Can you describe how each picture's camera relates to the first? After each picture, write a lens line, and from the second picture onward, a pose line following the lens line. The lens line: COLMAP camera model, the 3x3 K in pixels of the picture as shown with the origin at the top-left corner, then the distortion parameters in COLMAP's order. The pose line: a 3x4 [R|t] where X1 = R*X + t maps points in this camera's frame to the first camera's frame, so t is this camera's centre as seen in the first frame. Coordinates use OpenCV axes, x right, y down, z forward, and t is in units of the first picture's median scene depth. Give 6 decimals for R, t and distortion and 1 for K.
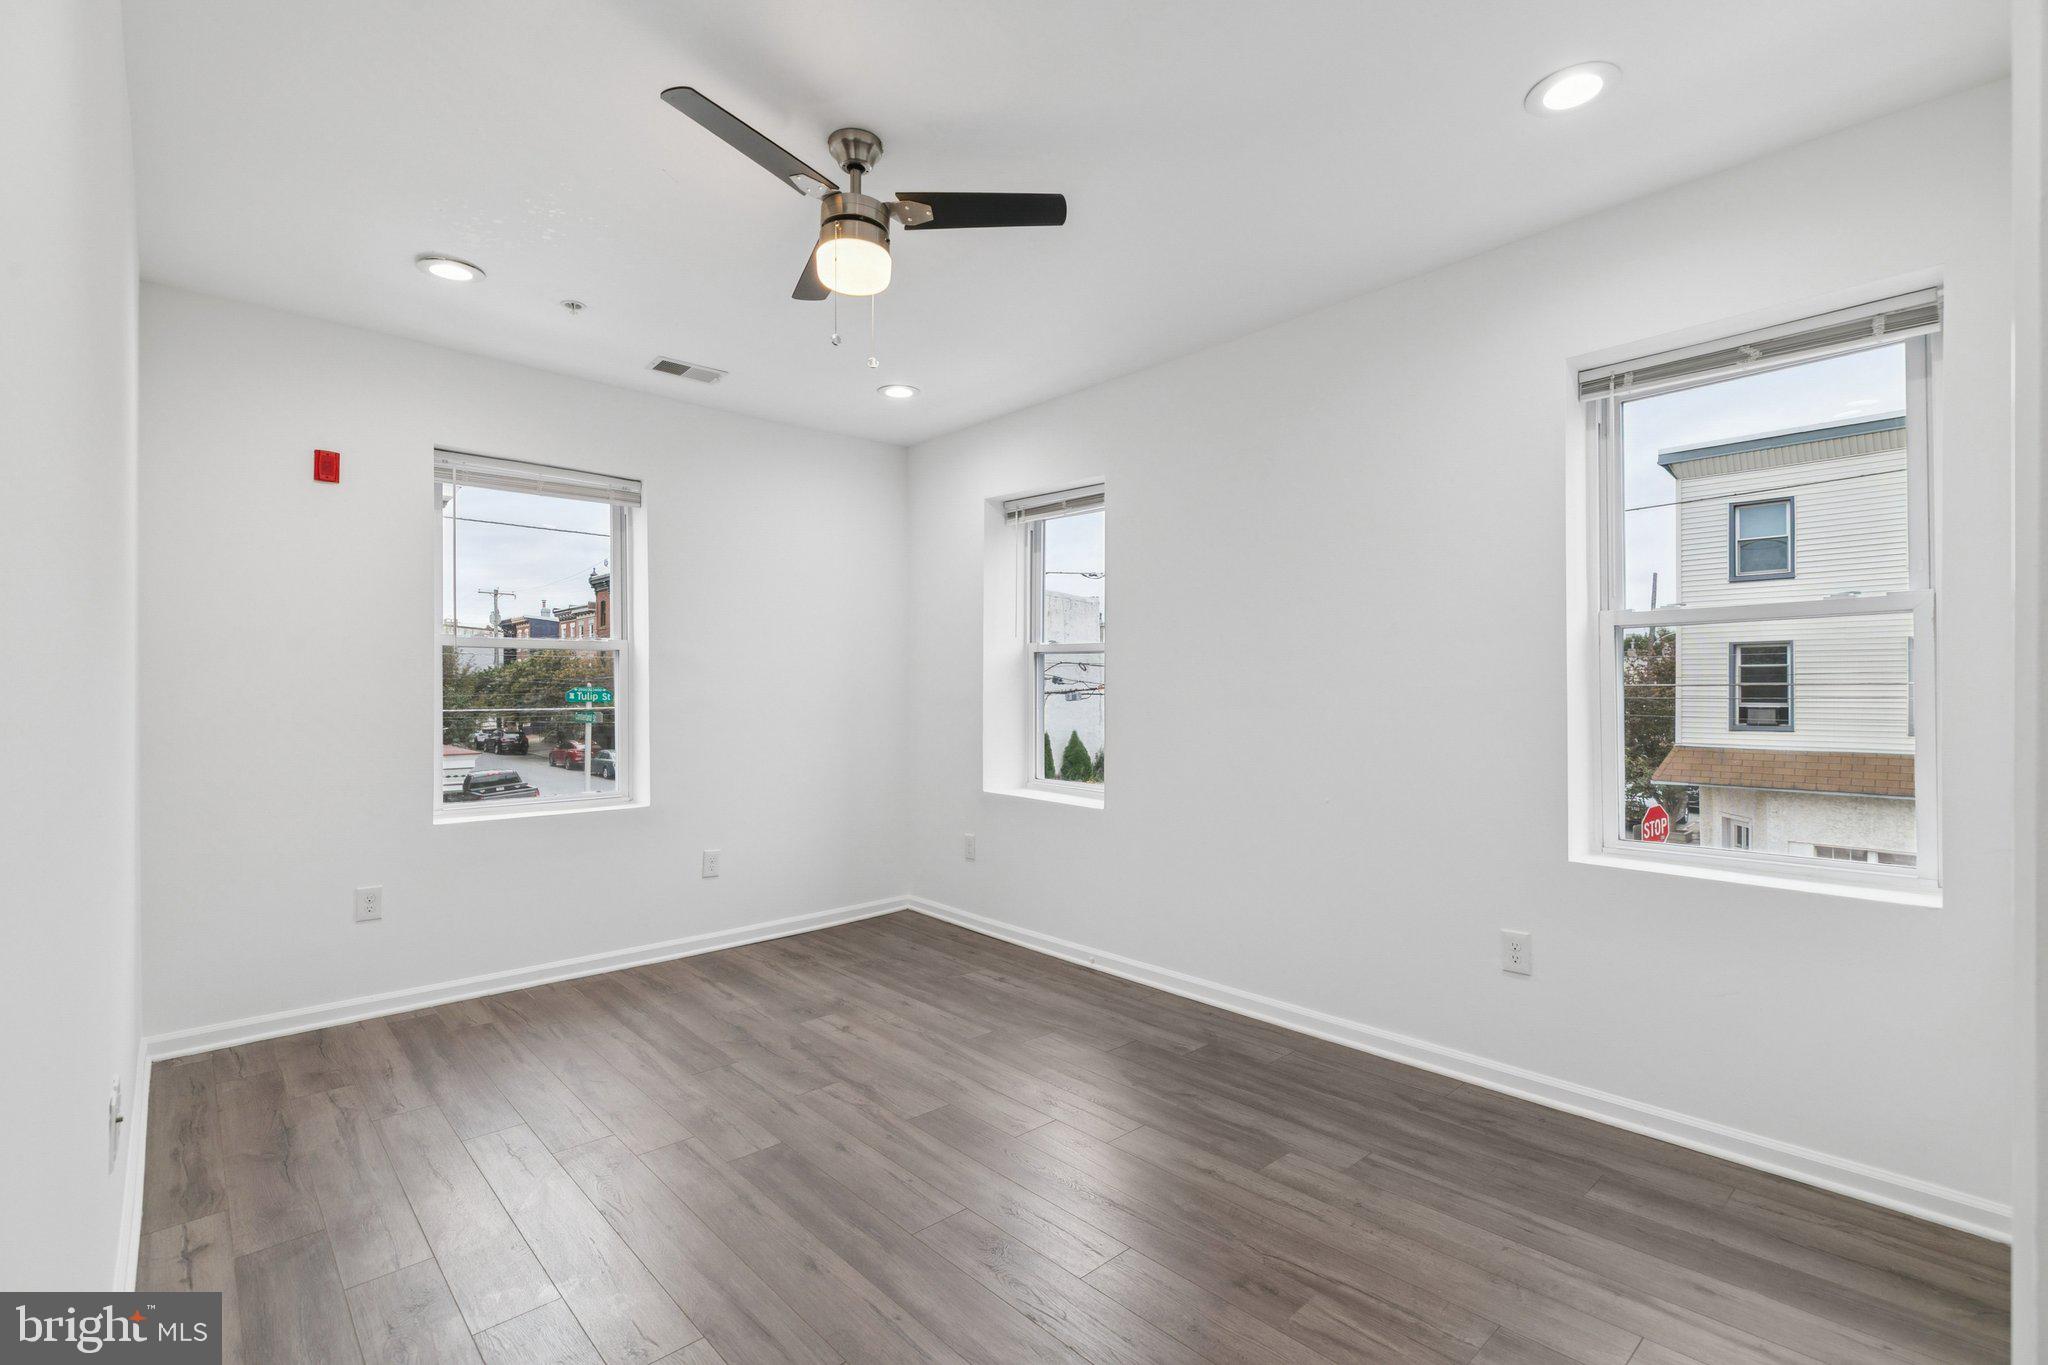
lens RADIAL K [[924.5, 0, 1036.4], [0, 924.5, 689.1], [0, 0, 1]] dist [0.005766, -0.001163]
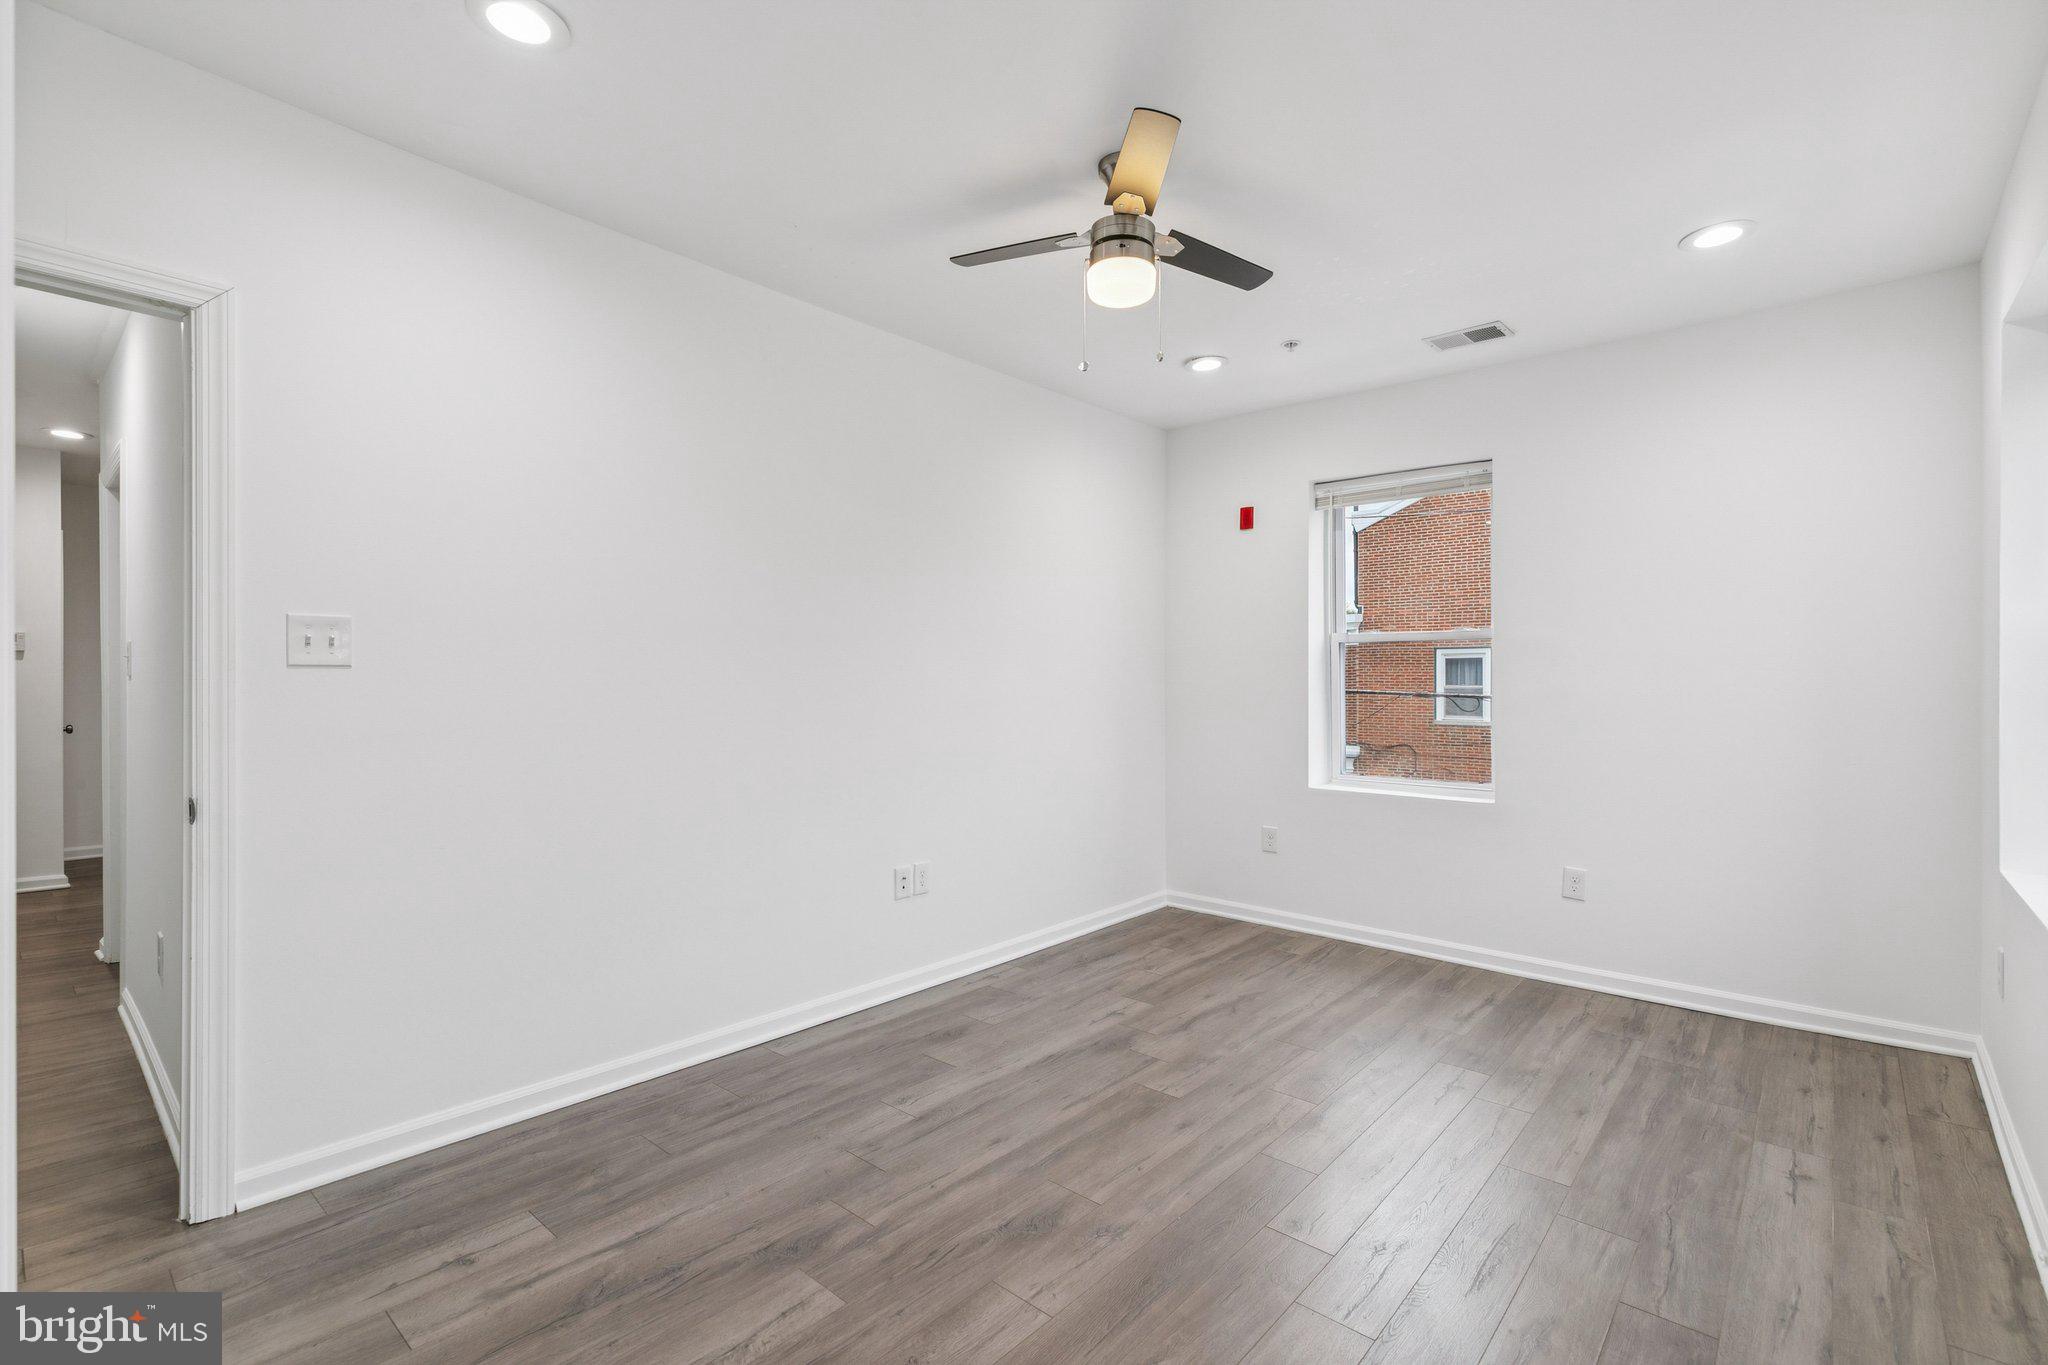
lens RADIAL K [[924.5, 0, 1026.8], [0, 924.5, 683.5], [0, 0, 1]] dist [0.005766, -0.001163]
pose [[0.100769, 0.008276, -0.994875, 0.542898], [-0.002556, 0.999964, 0.008060, -0.002210], [0.994907, 0.001731, 0.100787, 0.497632]]
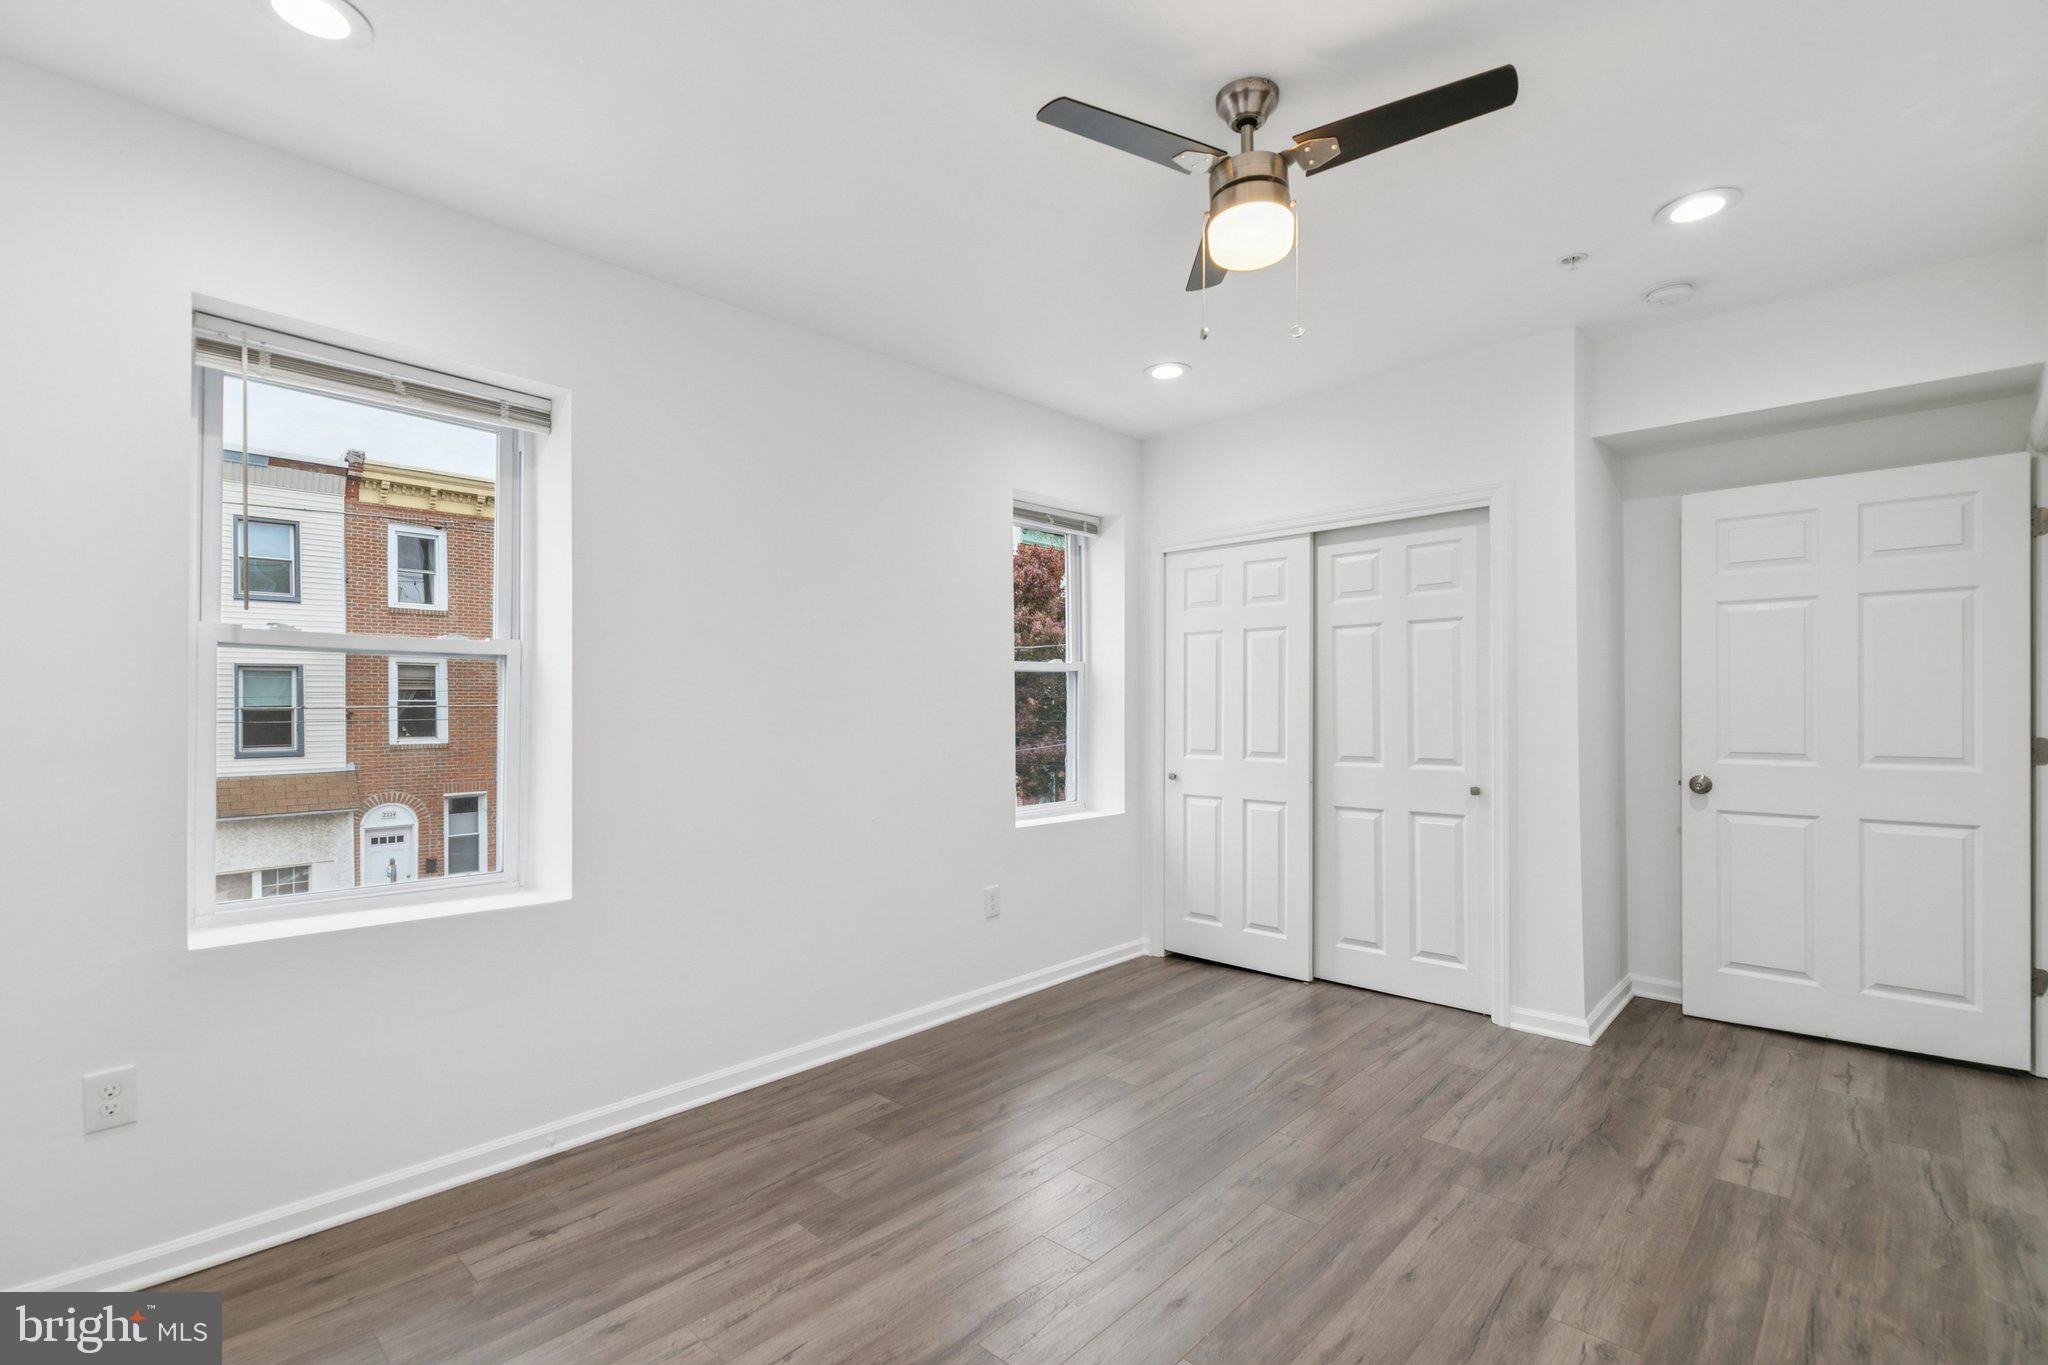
lens RADIAL K [[924.5, 0, 1016.1], [0, 924.5, 686.1], [0, 0, 1]] dist [0.005766, -0.001163]
pose [[-0.054365, 0.023020, 0.998256, -0.688574], [0.005196, 0.999727, -0.022771, -0.006473], [-0.998508, 0.003949, -0.054470, 0.811928]]
